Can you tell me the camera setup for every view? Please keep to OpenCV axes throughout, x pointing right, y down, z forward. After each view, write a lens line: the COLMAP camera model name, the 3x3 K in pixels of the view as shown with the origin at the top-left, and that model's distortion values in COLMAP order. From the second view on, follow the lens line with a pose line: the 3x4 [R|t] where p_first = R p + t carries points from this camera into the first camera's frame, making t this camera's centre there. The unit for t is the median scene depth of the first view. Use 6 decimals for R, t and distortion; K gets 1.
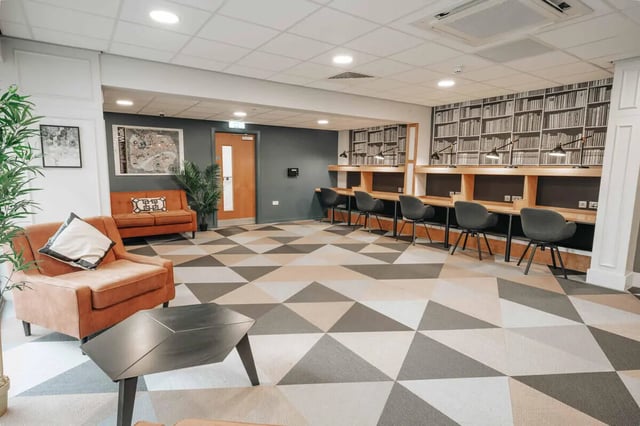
lens RADIAL K [[342.2, 0, 319.5], [0, 342.2, 213.5], [0, 0, 1]] dist [-0.004417, 0.002327]
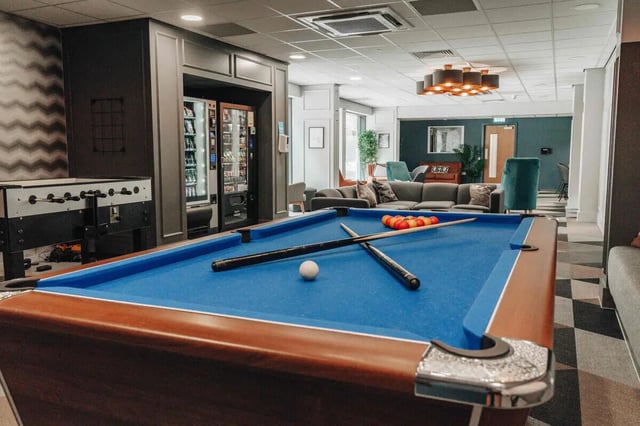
lens RADIAL K [[541.0, 0, 320.1], [0, 541.0, 213.0], [0, 0, 1]] dist [0.000577, 0.000106]
pose [[0.520887, 0.081963, -0.849682, 1.397237], [-0.113289, 0.993212, 0.026359, 0.172491], [0.846075, 0.082530, 0.526637, -0.878108]]
